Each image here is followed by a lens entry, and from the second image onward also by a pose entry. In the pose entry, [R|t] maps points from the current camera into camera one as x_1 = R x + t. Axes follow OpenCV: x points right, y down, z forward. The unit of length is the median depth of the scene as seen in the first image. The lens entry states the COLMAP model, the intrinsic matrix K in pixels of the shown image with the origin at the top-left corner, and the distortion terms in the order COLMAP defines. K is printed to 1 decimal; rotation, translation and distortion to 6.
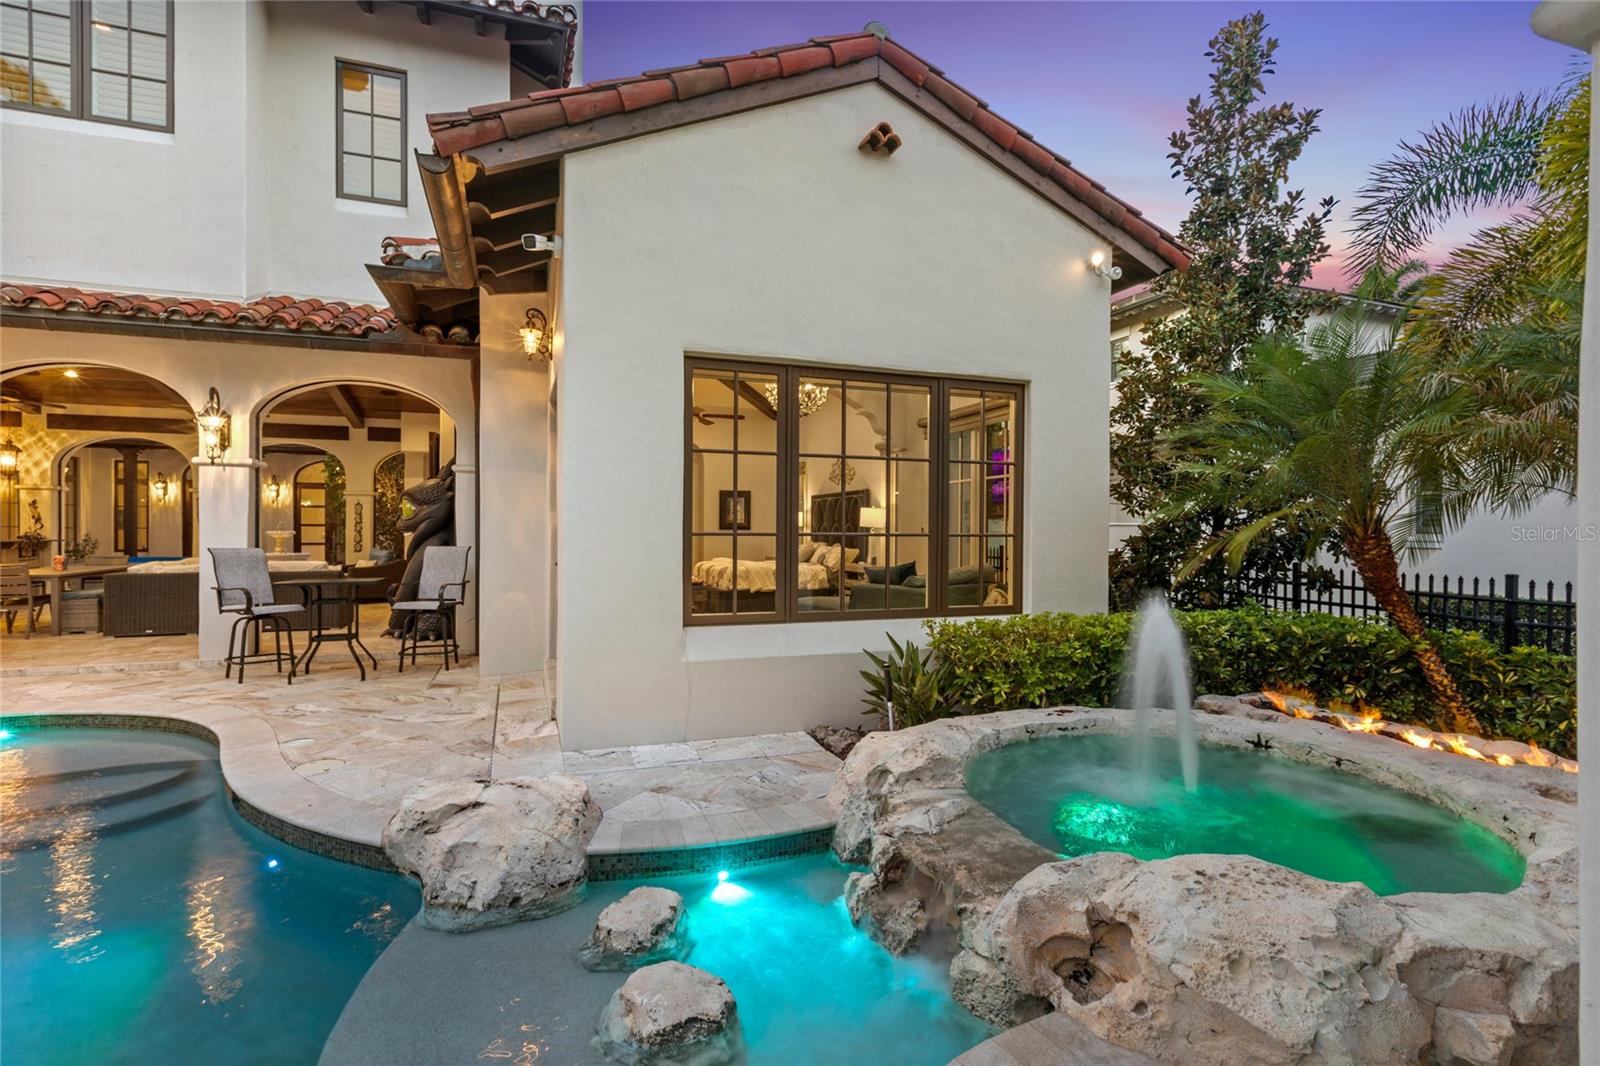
lens RADIAL K [[729.4, 0, 776.7], [0, 729.4, 529.3], [0, 0, 1]] dist [0.002934, 0.000103]
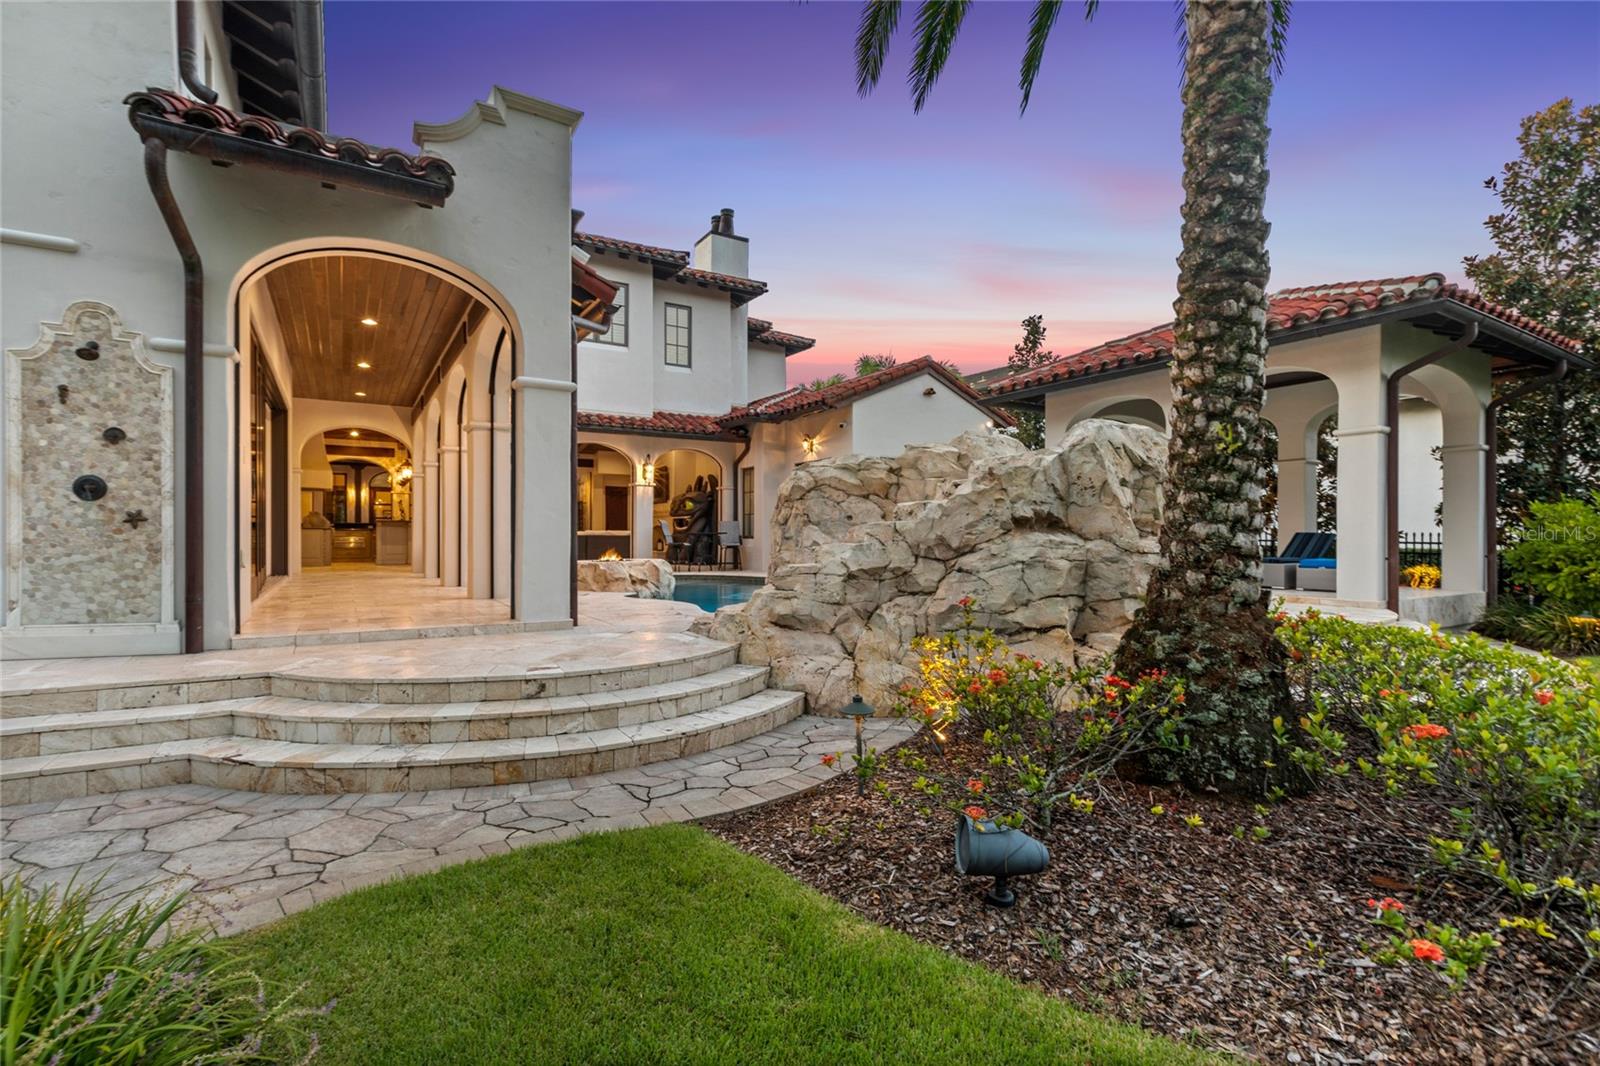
lens RADIAL K [[729.4, 0, 776.7], [0, 729.4, 529.3], [0, 0, 1]] dist [0.002934, 0.000103]
pose [[0.979637, -0.001238, 0.200773, -0.822926], [0.000991, 0.999999, 0.001332, 0.052782], [-0.200775, -0.001106, 0.979637, -1.431676]]
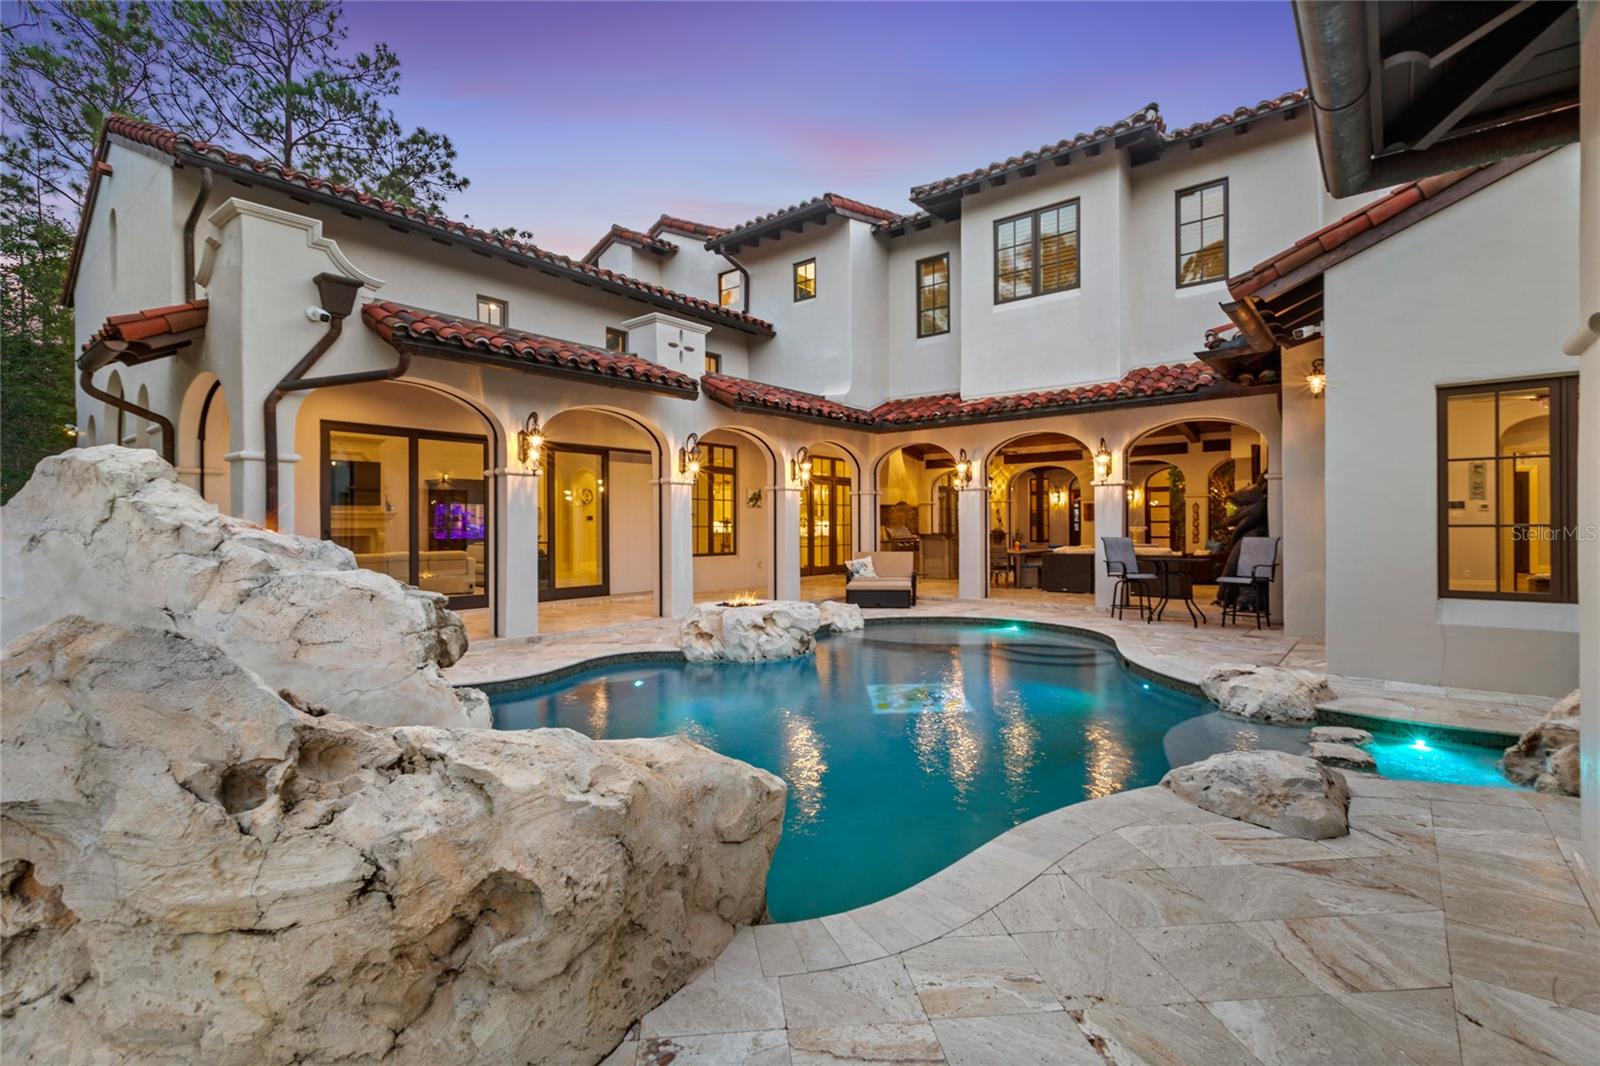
lens RADIAL K [[729.4, 0, 776.7], [0, 729.4, 529.3], [0, 0, 1]] dist [0.002934, 0.000103]
pose [[0.499612, -0.003565, -0.866242, 0.262000], [0.008596, 0.999963, 0.000842, 0.000848], [0.866207, -0.007866, 0.499624, -0.424593]]
